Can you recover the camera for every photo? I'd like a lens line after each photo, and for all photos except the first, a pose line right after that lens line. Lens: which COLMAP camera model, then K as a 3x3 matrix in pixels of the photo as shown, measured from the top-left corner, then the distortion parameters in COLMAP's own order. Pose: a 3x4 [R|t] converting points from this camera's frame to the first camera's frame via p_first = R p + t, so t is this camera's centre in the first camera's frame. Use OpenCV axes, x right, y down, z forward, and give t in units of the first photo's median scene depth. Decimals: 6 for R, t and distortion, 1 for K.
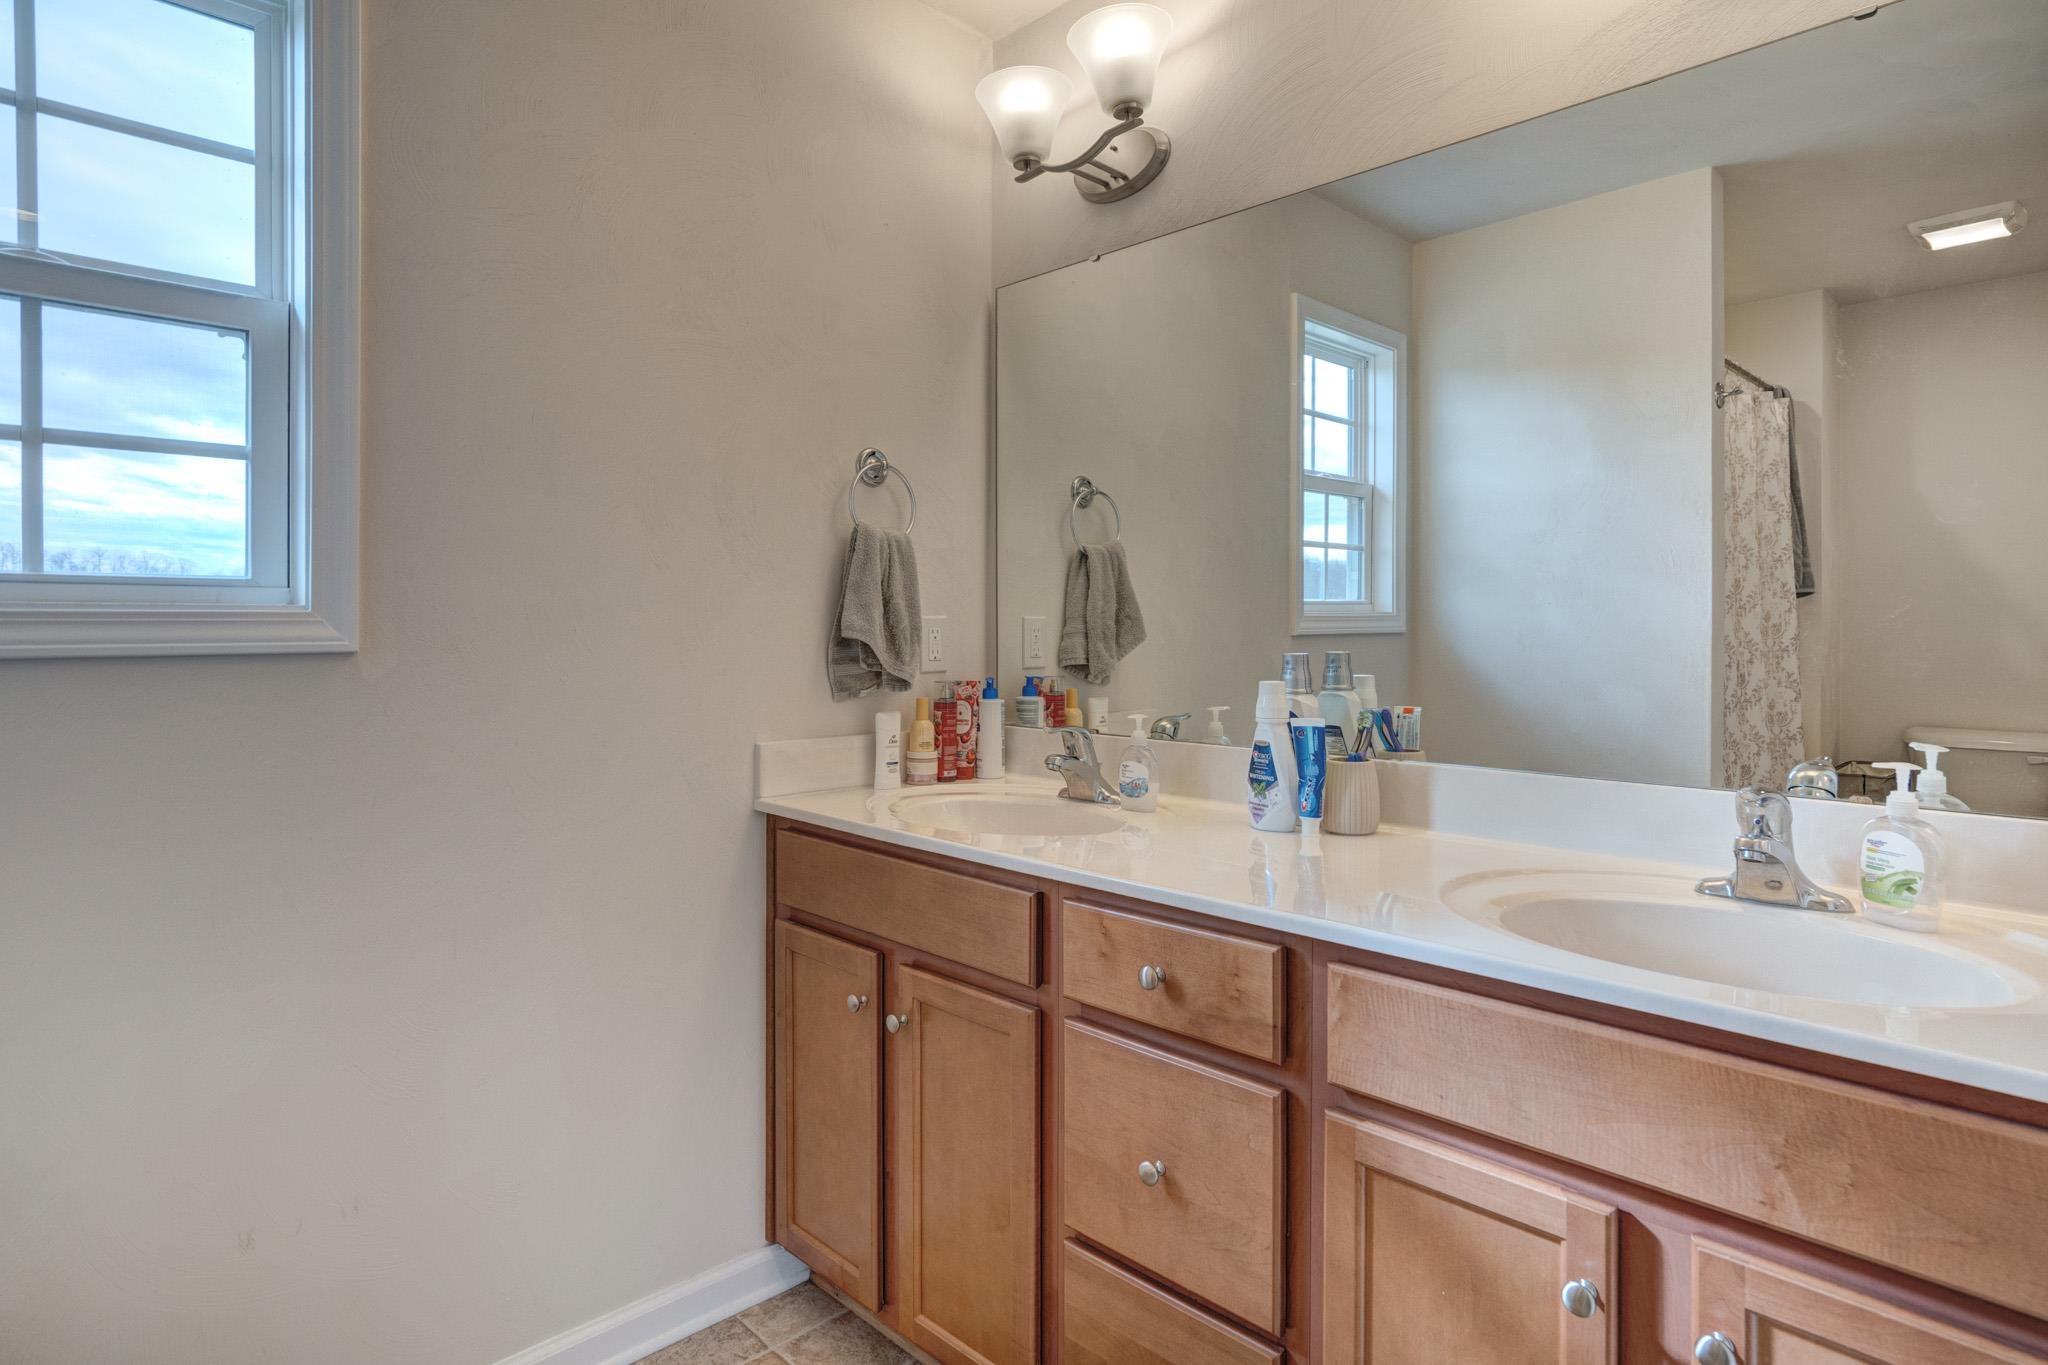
lens RADIAL K [[1134.0, 0, 1021.8], [0, 1134.0, 611.4], [0, 0, 1]] dist [-0.032608, 0.032331]
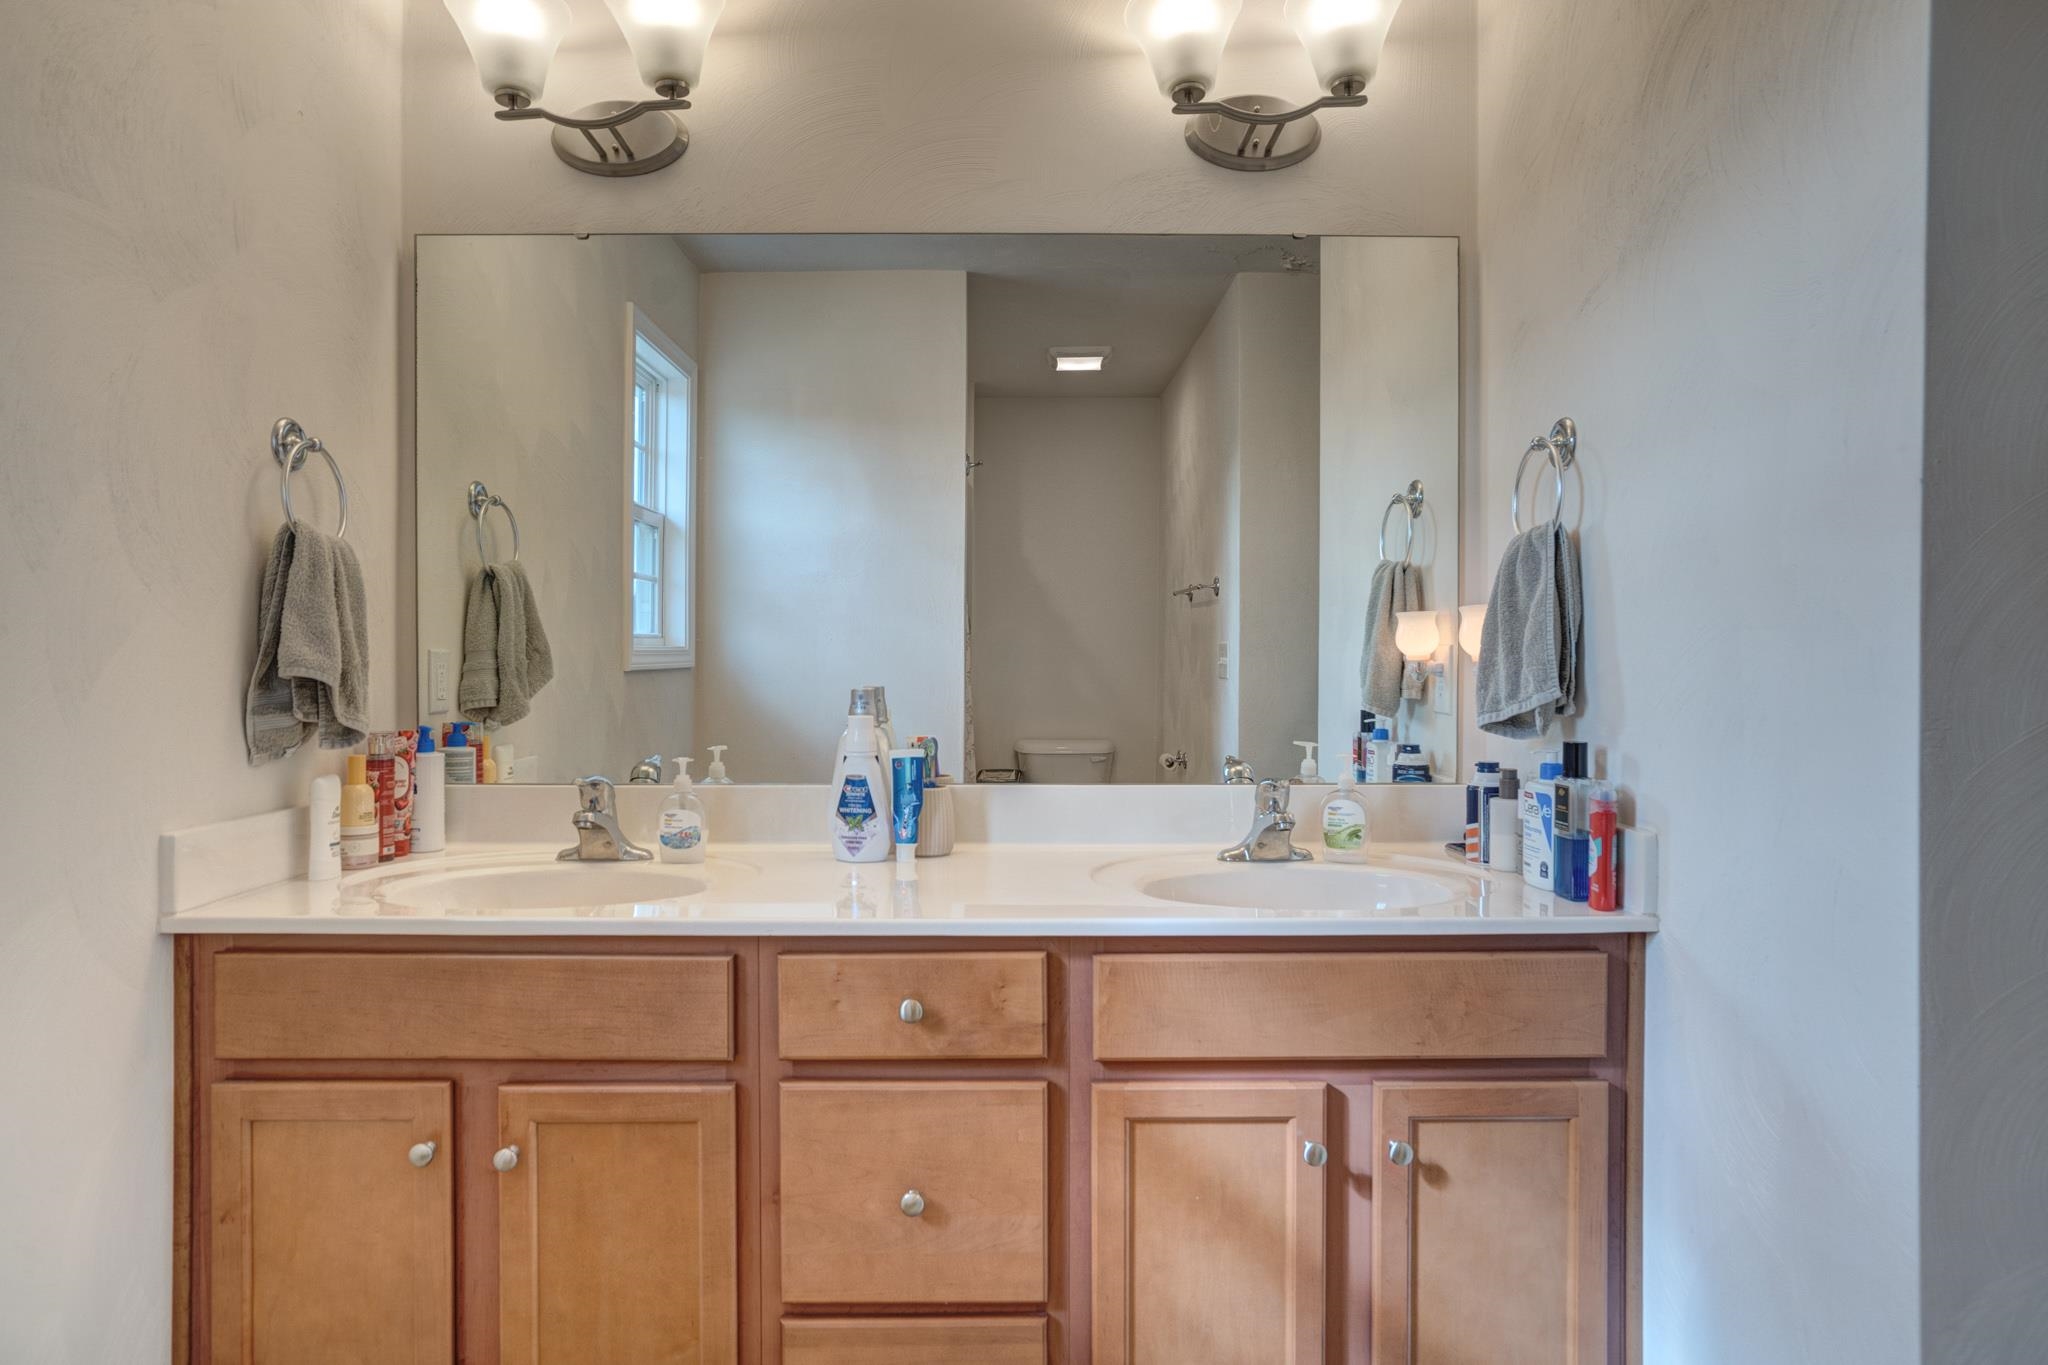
lens RADIAL K [[1207.3, 0, 1021.6], [0, 1207.3, 655.5], [0, 0, 1]] dist [-0.034268, 0.033094]
pose [[0.688382, 0.002318, 0.725345, -0.387678], [-0.008734, 0.999949, 0.005093, 0.001065], [-0.725296, -0.009841, 0.688367, 0.126677]]
